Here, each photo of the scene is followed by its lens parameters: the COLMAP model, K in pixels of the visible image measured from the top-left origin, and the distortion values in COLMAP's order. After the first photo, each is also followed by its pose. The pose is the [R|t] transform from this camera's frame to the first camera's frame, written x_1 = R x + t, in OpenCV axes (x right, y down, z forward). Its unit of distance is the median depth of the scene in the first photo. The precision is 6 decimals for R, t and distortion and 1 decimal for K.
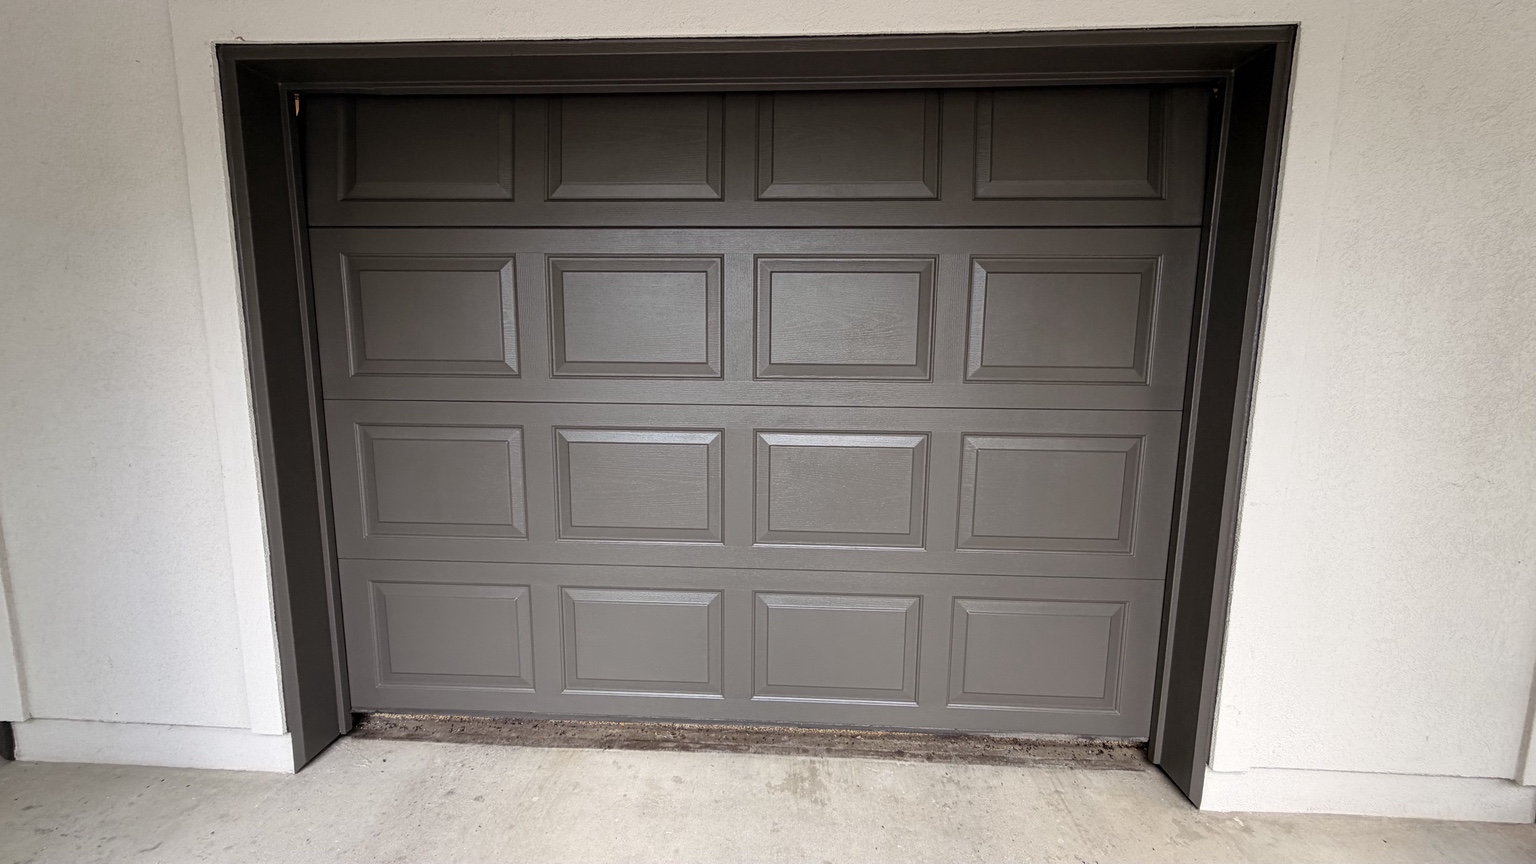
lens RADIAL K [[609.2, 0, 767.5], [0, 609.2, 431.0], [0, 0, 1]] dist [0.001606, 0.000348]
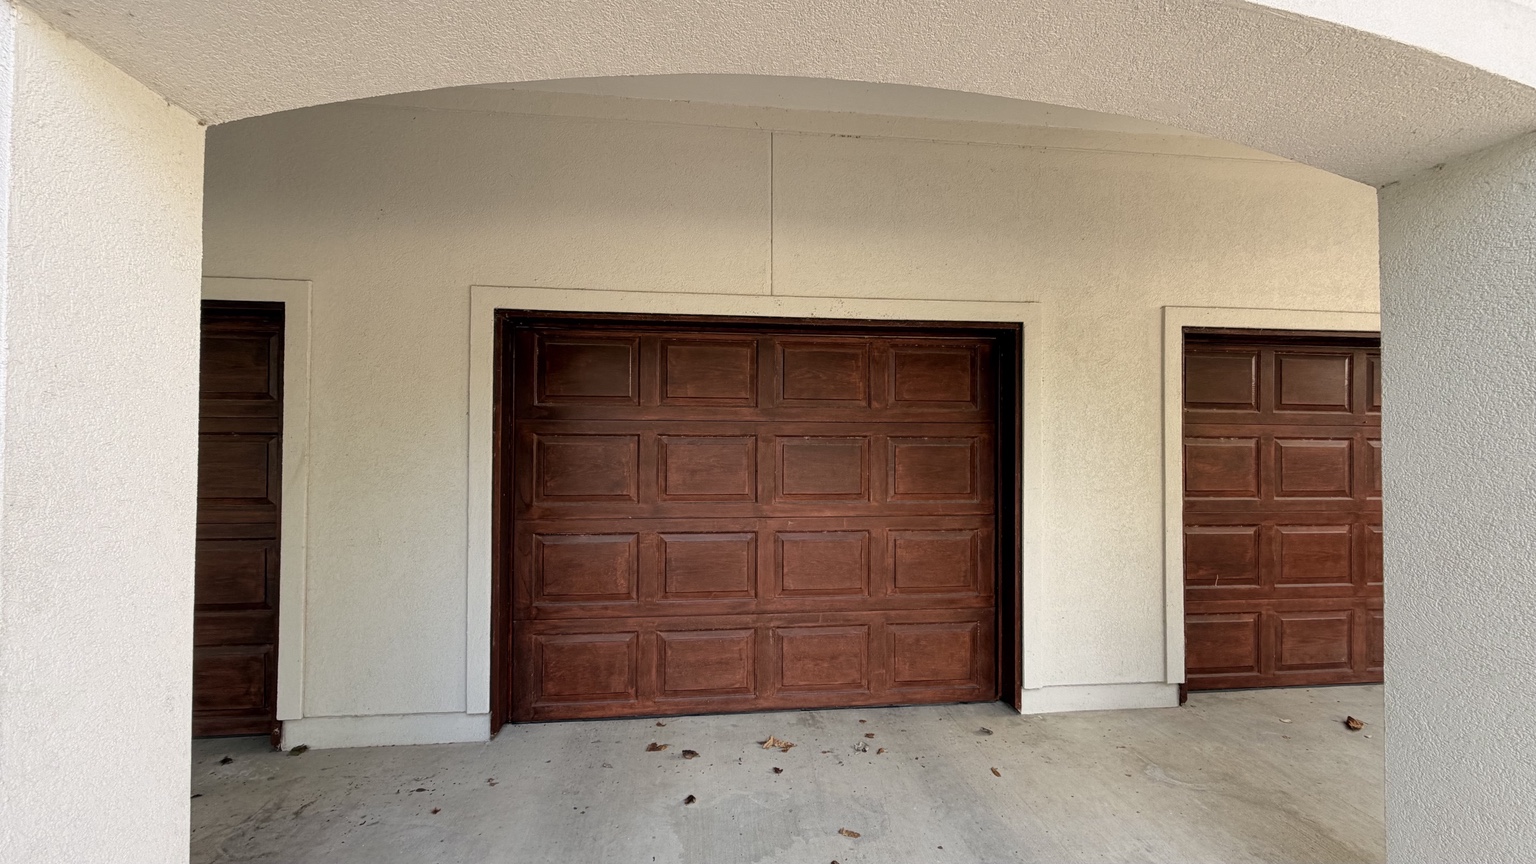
lens RADIAL K [[609.2, 0, 771.3], [0, 609.2, 429.2], [0, 0, 1]] dist [0.001606, 0.000348]
pose [[0.986673, -0.000772, 0.162717, -0.325675], [0.025497, 0.988370, -0.149916, 0.025585], [-0.160709, 0.152067, 0.975217, -0.781193]]
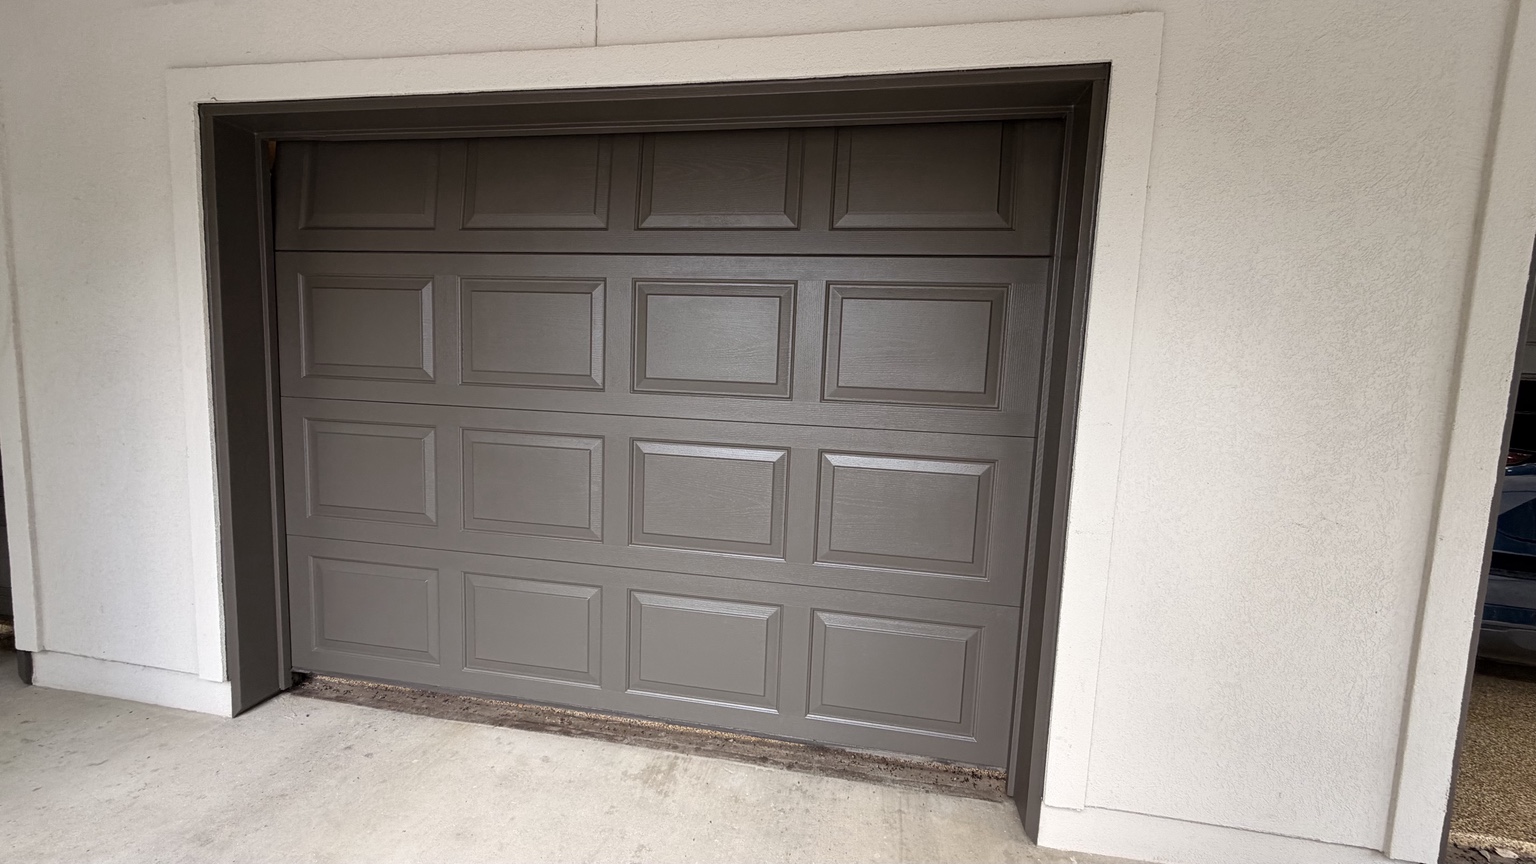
lens RADIAL K [[609.2, 0, 771.9], [0, 609.2, 428.3], [0, 0, 1]] dist [0.001606, 0.000348]
pose [[0.991686, 0.041452, -0.121819, 0.366131], [-0.046048, 0.998320, -0.035154, 0.007268], [0.120157, 0.040471, 0.991930, -0.047081]]
